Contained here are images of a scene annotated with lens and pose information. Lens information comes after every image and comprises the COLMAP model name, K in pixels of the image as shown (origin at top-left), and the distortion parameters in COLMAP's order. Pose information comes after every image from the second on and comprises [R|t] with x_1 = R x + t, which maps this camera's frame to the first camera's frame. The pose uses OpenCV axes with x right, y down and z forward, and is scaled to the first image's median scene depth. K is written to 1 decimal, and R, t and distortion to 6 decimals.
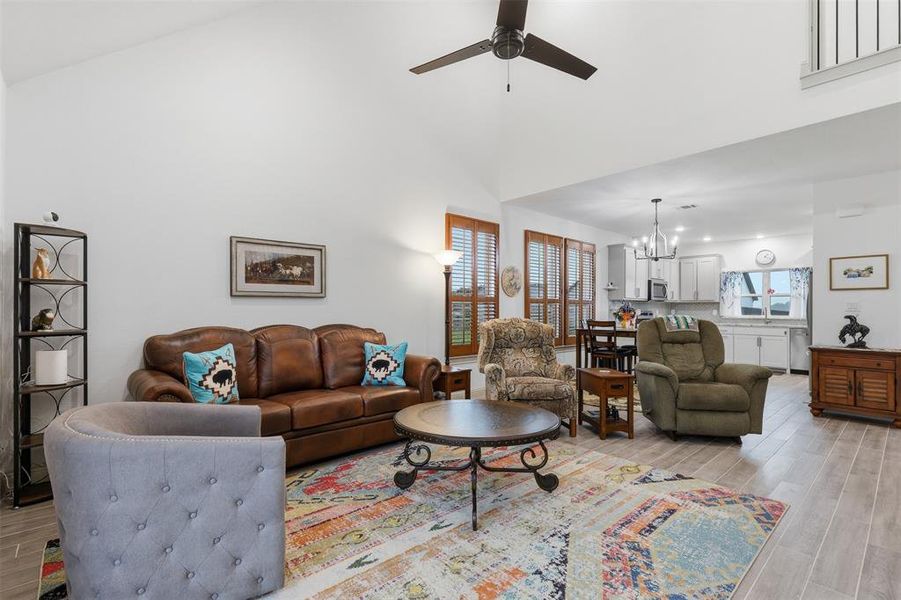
lens RADIAL K [[416.5, 0, 454.8], [0, 416.5, 301.7], [0, 0, 1]] dist [0.001653, 0.000378]
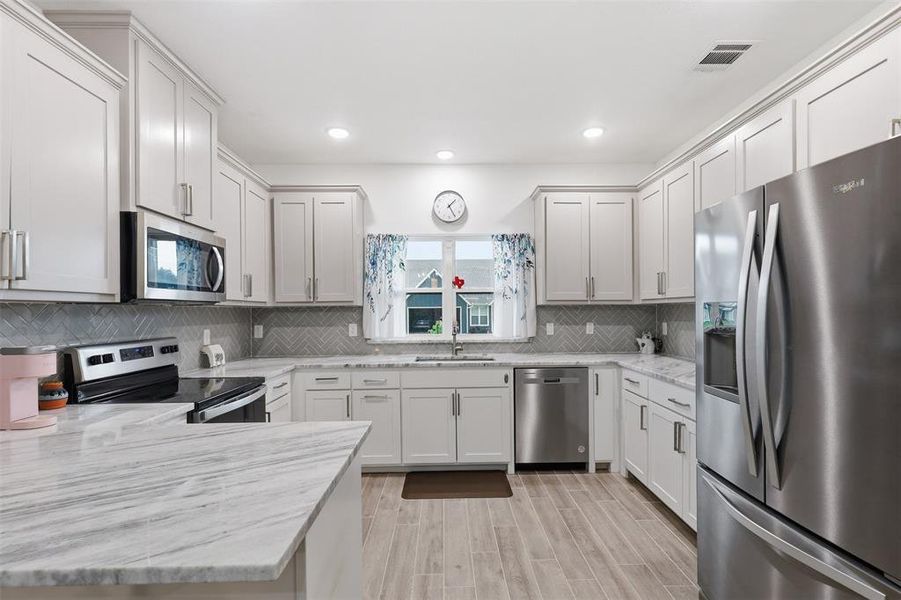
lens RADIAL K [[417.0, 0, 453.4], [0, 417.0, 314.5], [0, 0, 1]] dist [0.000103, 0.000113]
pose [[0.658274, -0.018014, 0.752562, 0.931520], [-0.002551, 0.999654, 0.026161, -0.003442], [-0.752774, -0.019141, 0.658001, 1.610303]]
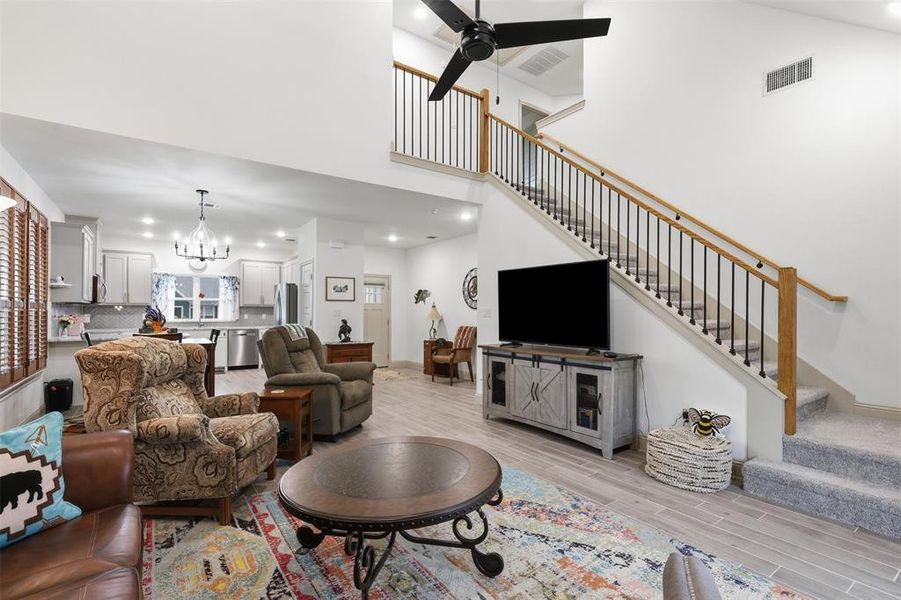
lens RADIAL K [[420.9, 0, 447.4], [0, 420.9, 310.6], [0, 0, 1]] dist [0.002787, 0.000275]
pose [[0.126193, -0.003495, 0.992000, -0.501482], [-0.020203, 0.999777, 0.006092, -0.015408], [-0.991800, -0.020810, 0.126094, 0.580966]]
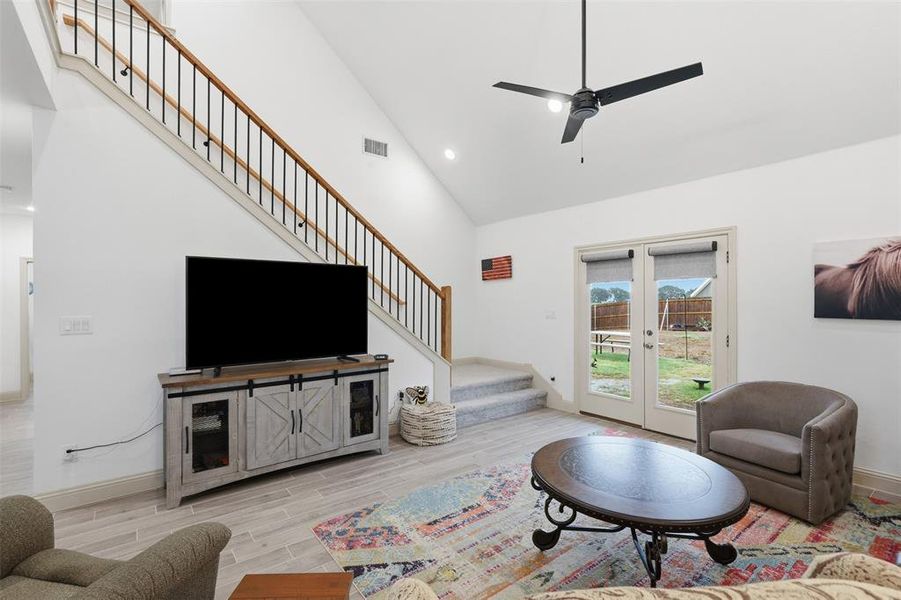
lens RADIAL K [[416.5, 0, 454.8], [0, 416.5, 301.7], [0, 0, 1]] dist [0.001653, 0.000378]
pose [[-0.996881, -0.001999, 0.078900, 0.242505], [-0.003140, 0.999892, -0.014329, -0.037797], [-0.078863, -0.014532, -0.996780, 1.339701]]
